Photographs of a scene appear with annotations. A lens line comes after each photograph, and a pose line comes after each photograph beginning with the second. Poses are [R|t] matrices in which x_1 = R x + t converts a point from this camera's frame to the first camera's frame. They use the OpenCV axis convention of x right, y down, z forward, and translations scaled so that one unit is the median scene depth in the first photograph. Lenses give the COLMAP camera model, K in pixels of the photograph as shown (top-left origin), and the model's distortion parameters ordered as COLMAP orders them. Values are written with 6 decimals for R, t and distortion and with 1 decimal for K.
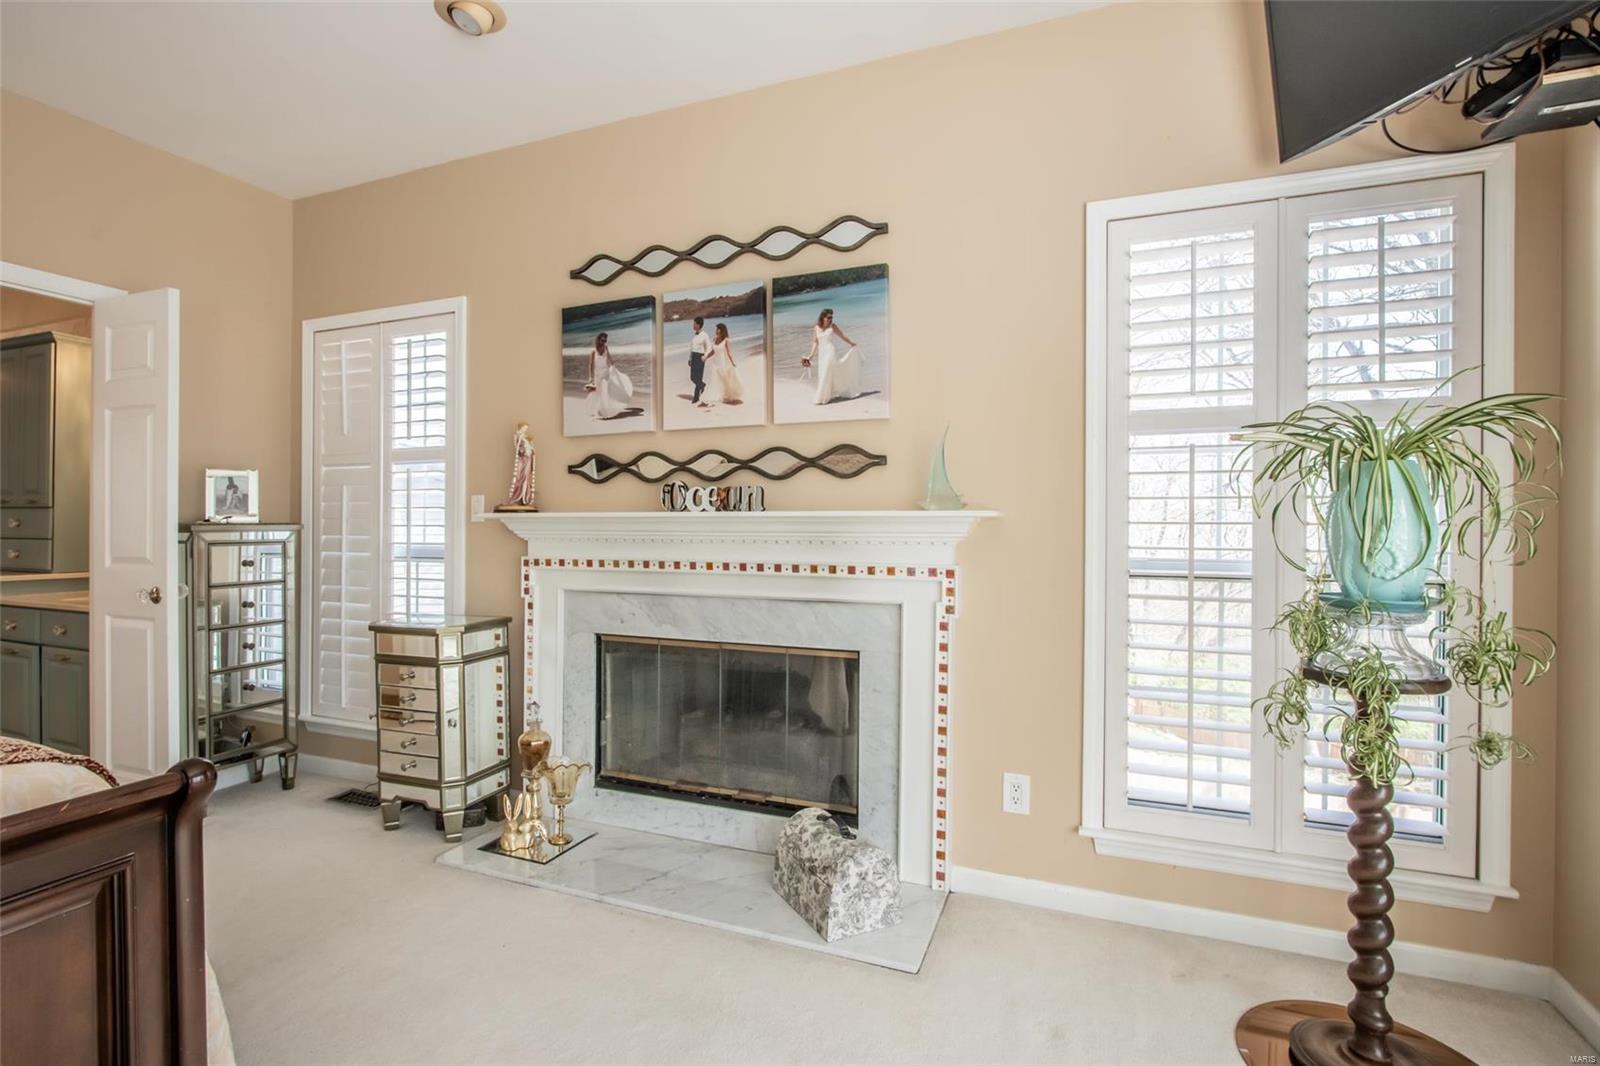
lens RADIAL K [[787.6, 0, 796.6], [0, 787.6, 530.1], [0, 0, 1]] dist [-0.017578, 0.004174]
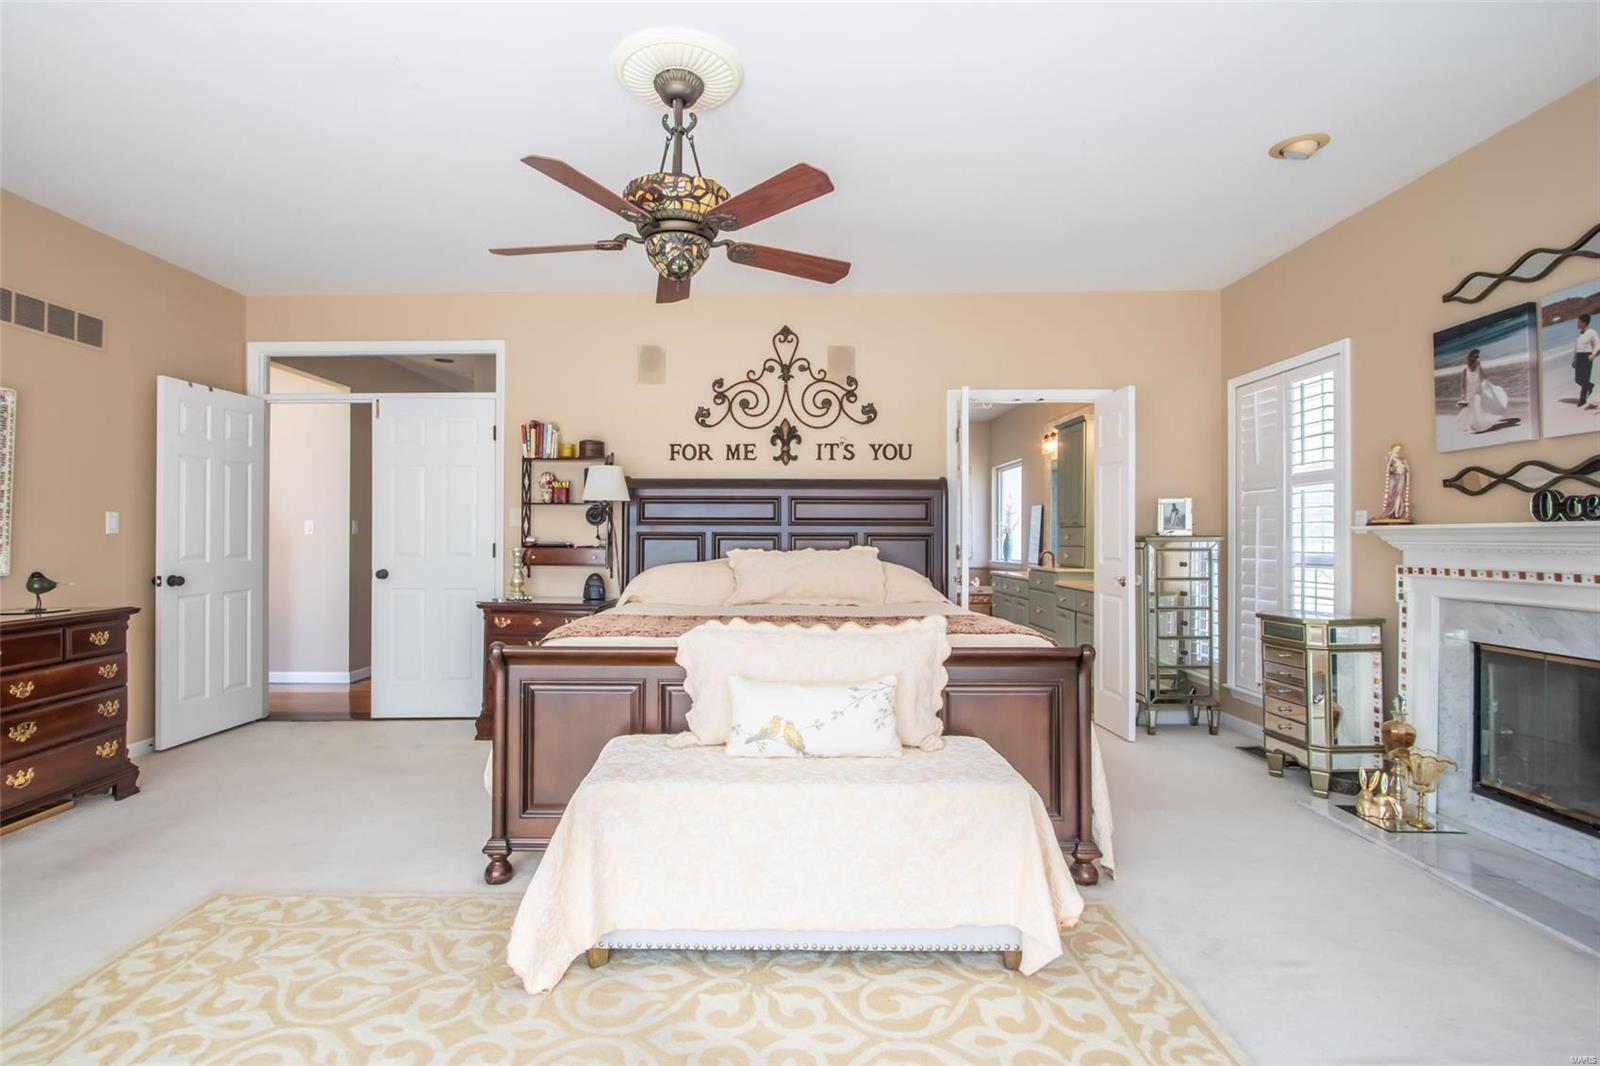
lens RADIAL K [[787.6, 0, 780.3], [0, 787.6, 526.5], [0, 0, 1]] dist [-0.017578, 0.004174]
pose [[0.389916, -0.014945, -0.920729, 0.344031], [-0.007388, 0.999785, -0.019357, 0.008015], [0.920821, 0.014349, 0.389722, -0.239110]]
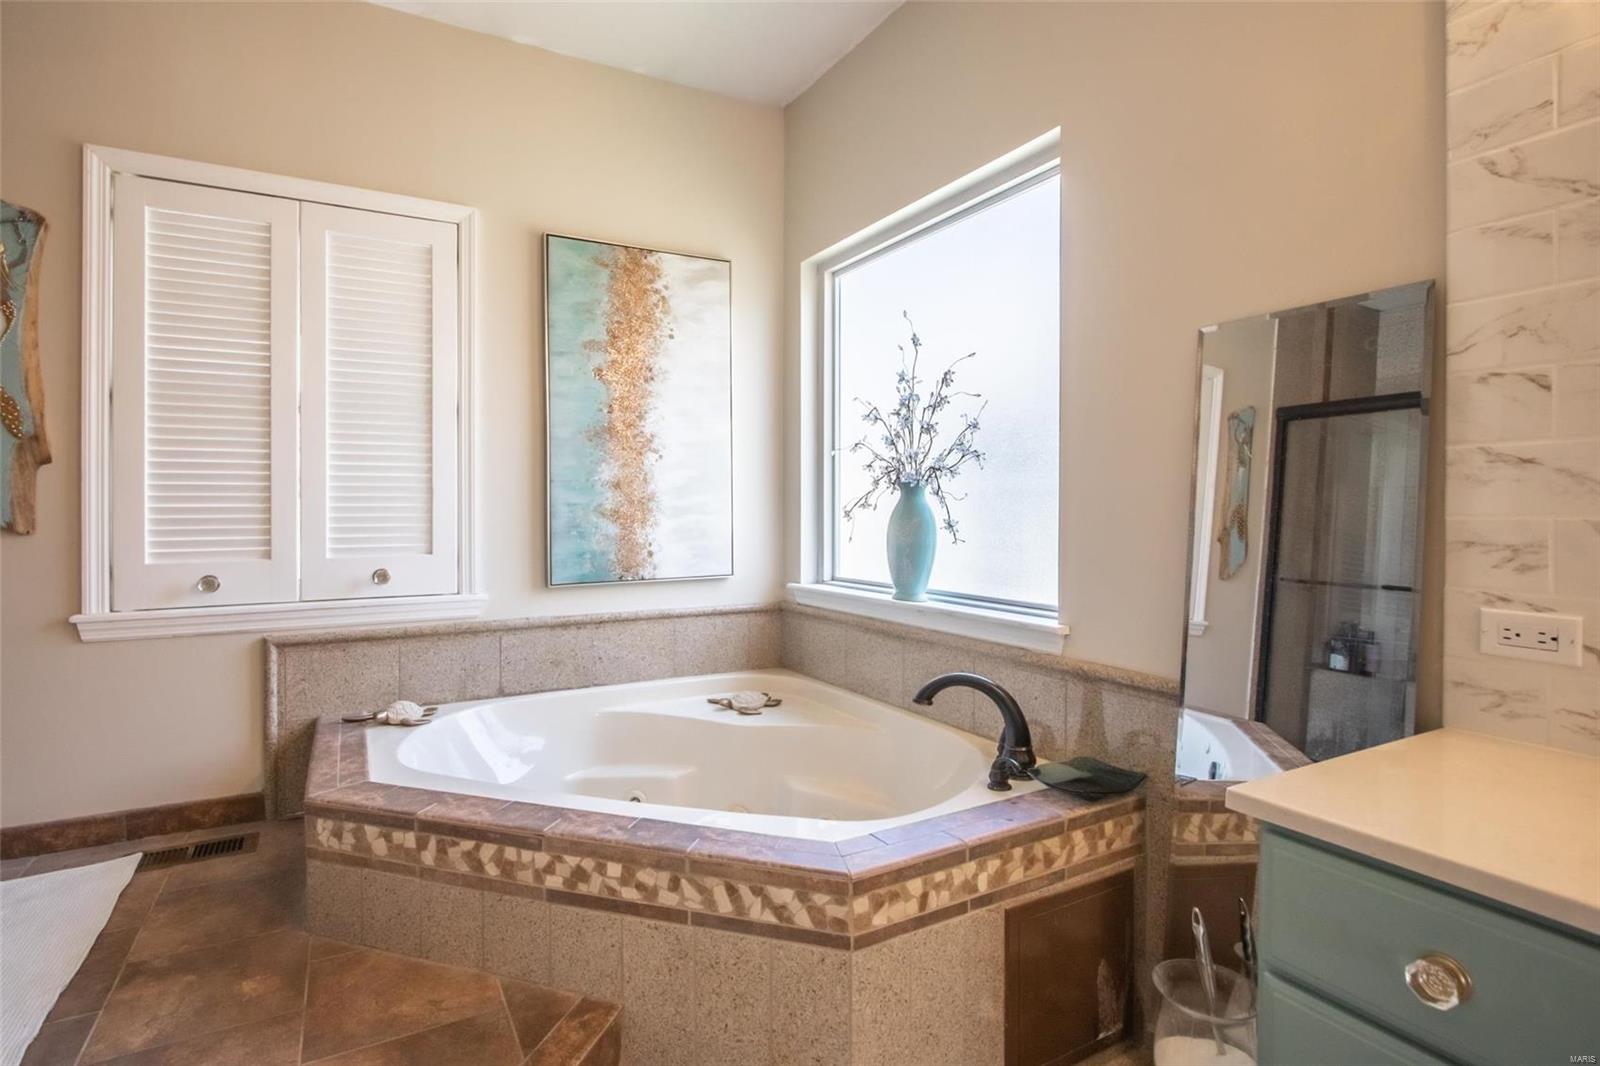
lens RADIAL K [[787.6, 0, 768.4], [0, 787.6, 508.1], [0, 0, 1]] dist [-0.017578, 0.004174]
pose [[0.765629, -0.001502, -0.643280, -1.824061], [-0.002154, 0.999986, -0.004899, -0.003904], [0.643279, 0.005137, 0.765615, 1.132888]]
